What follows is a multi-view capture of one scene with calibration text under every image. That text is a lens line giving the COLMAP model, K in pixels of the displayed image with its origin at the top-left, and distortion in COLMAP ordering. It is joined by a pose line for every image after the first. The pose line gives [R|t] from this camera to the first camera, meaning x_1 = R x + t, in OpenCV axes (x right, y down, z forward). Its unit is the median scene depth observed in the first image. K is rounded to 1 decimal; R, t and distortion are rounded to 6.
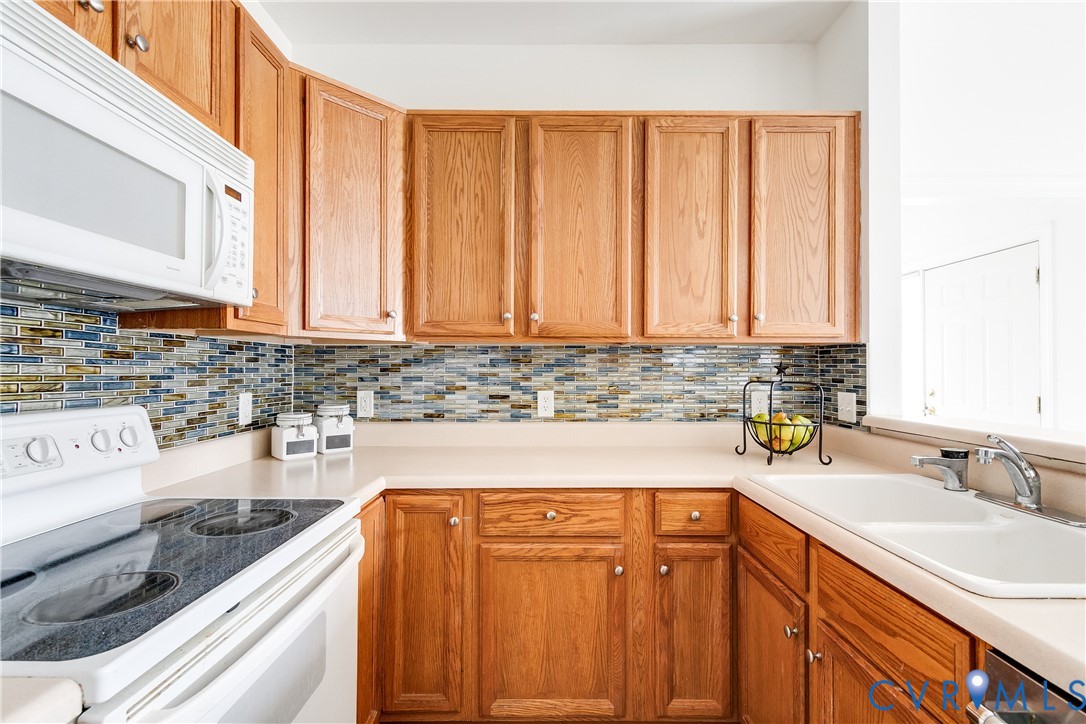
lens RADIAL K [[485.0, 0, 546.6], [0, 485.0, 361.7], [0, 0, 1]] dist [0.002317, -0.000999]
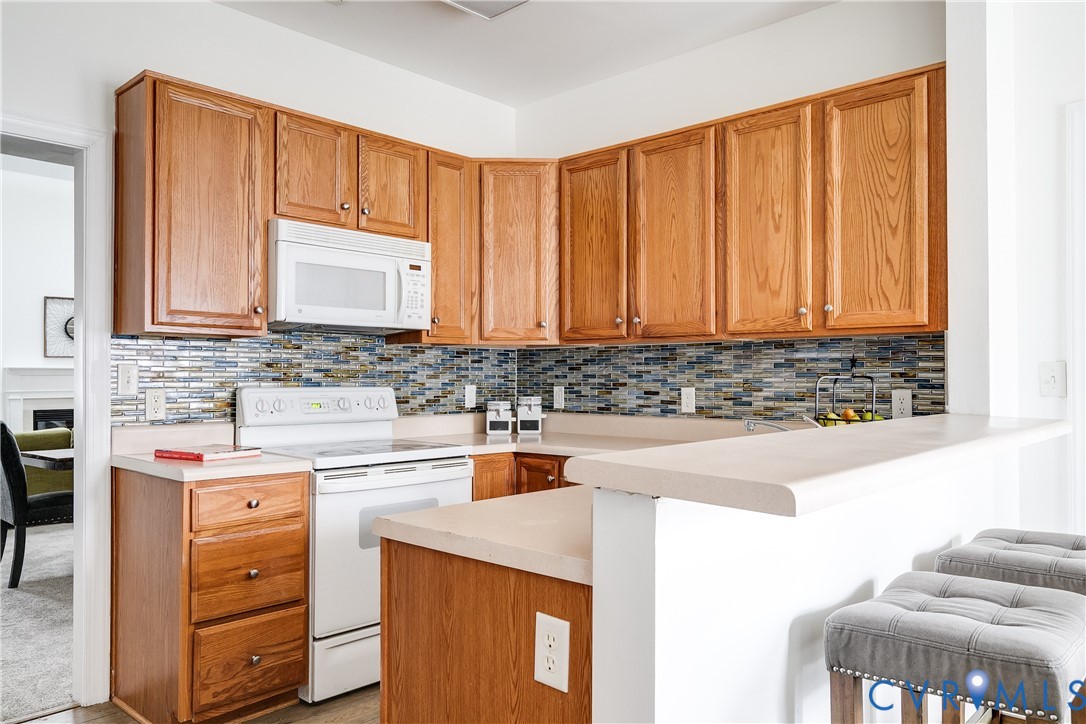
lens RADIAL K [[802.6, 0, 541.6], [0, 802.6, 362.6], [0, 0, 1]] dist [0.000846, -0.002667]
pose [[0.724810, -0.014241, -0.688802, 1.097787], [0.011043, 0.999898, -0.009052, 0.022033], [0.688861, -0.001045, 0.724893, -0.523581]]
